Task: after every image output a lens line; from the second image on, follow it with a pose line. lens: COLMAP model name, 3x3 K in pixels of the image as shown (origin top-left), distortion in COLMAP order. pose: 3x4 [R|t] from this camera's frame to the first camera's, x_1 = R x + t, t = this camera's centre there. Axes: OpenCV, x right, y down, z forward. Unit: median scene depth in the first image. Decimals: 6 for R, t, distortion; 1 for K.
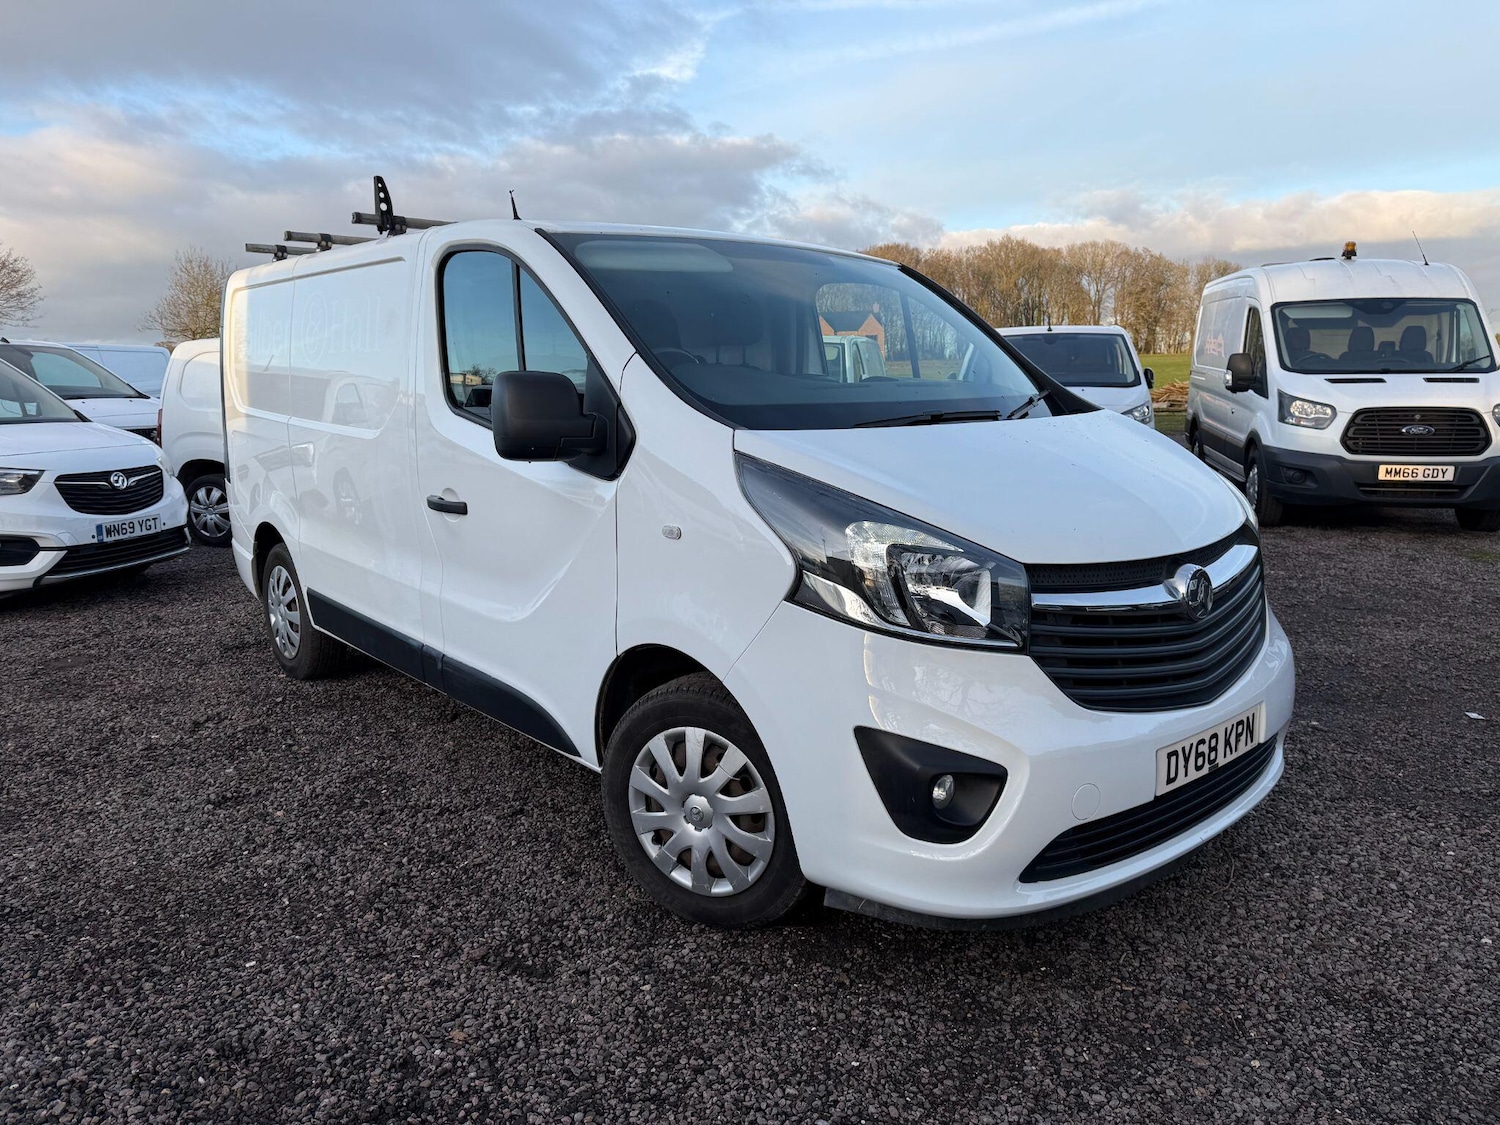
lens RADIAL K [[1060.6, 0, 742.5], [0, 1060.6, 567.7], [0, 0, 1]] dist [0.035995, -0.038283]
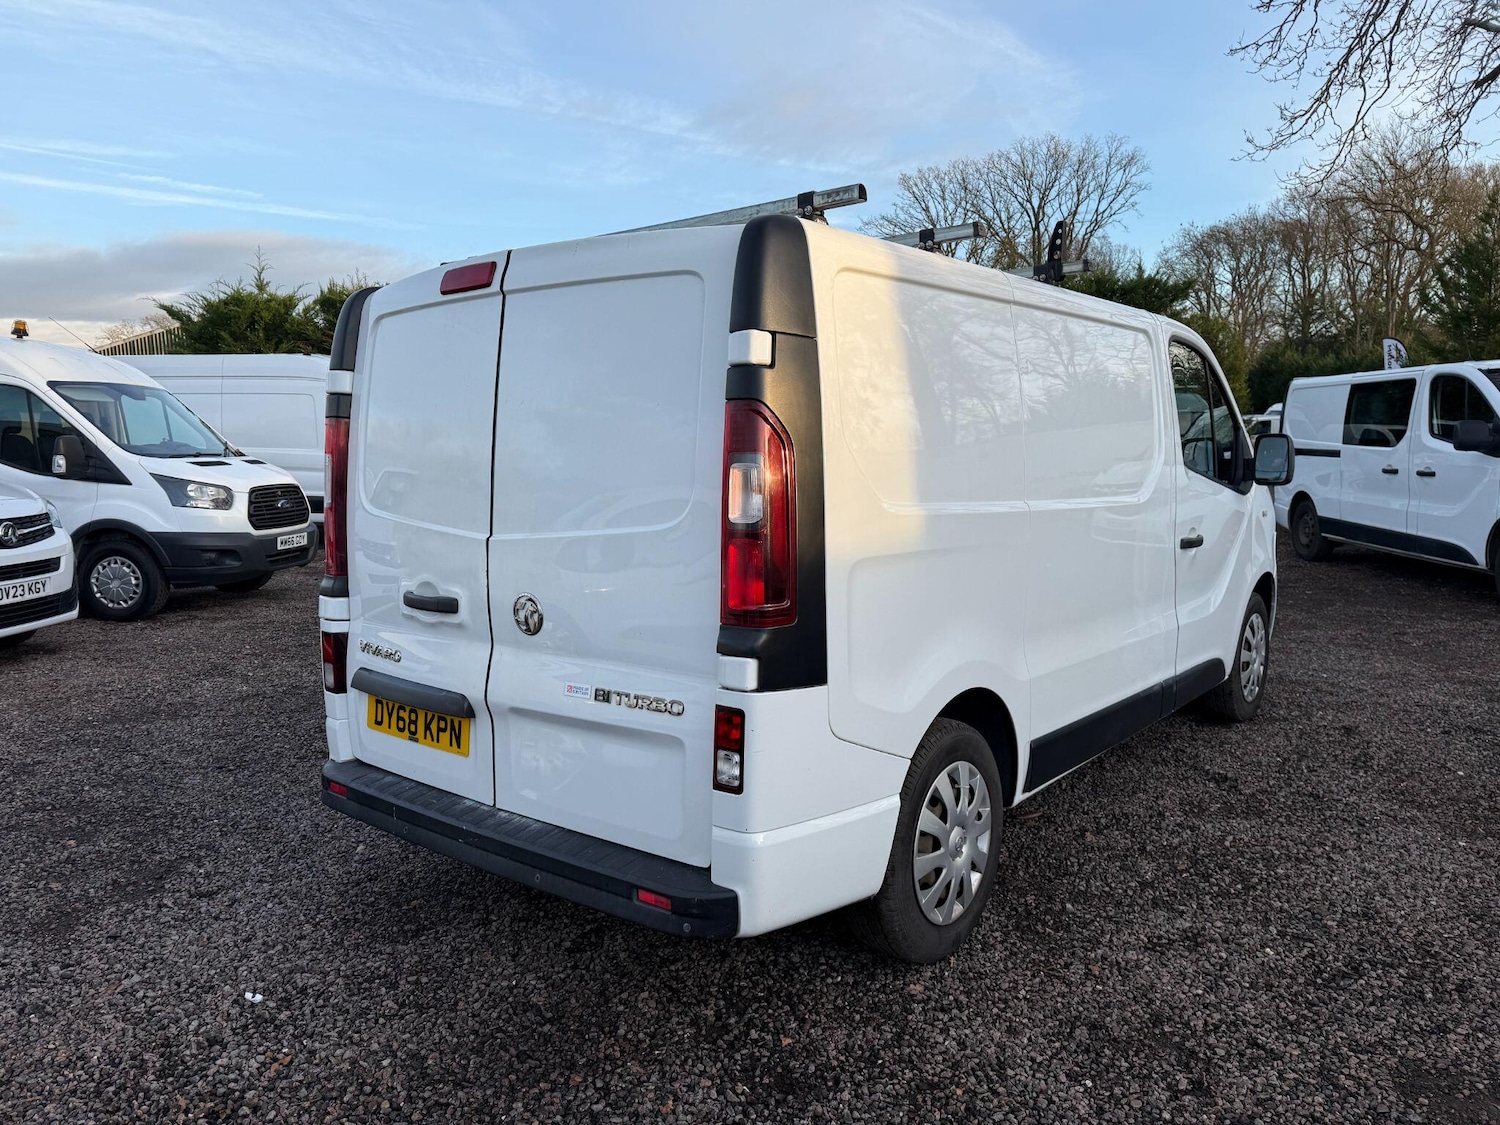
lens RADIAL K [[1060.6, 0, 744.7], [0, 1060.6, 553.2], [0, 0, 1]] dist [0.035995, -0.038283]
pose [[-0.160035, -0.091879, 0.982826, -1.706920], [0.192982, 0.973534, 0.122434, -0.358347], [-0.968063, 0.209261, -0.138069, 2.019075]]
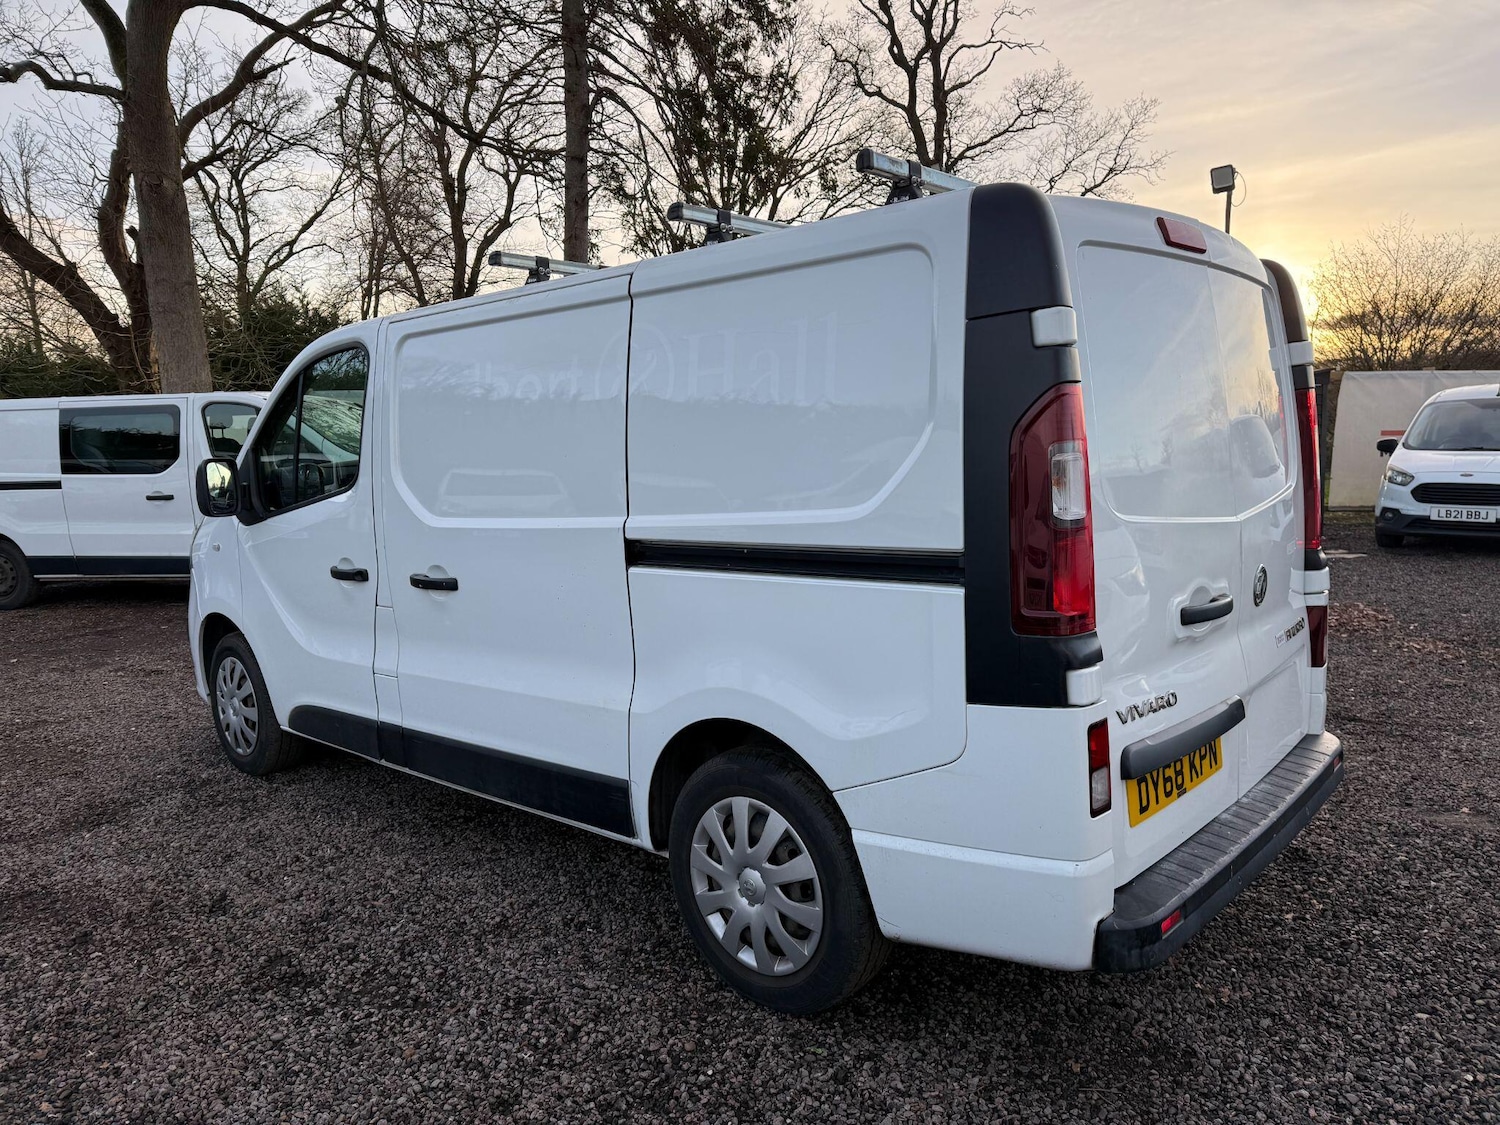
lens RADIAL K [[1060.6, 0, 742.2], [0, 1060.6, 566.9], [0, 0, 1]] dist [0.035995, -0.038283]
pose [[-0.994194, 0.052341, -0.094012, -0.218027], [0.022585, 0.955760, 0.293280, -0.539325], [0.105204, 0.289454, -0.951393, 2.945322]]
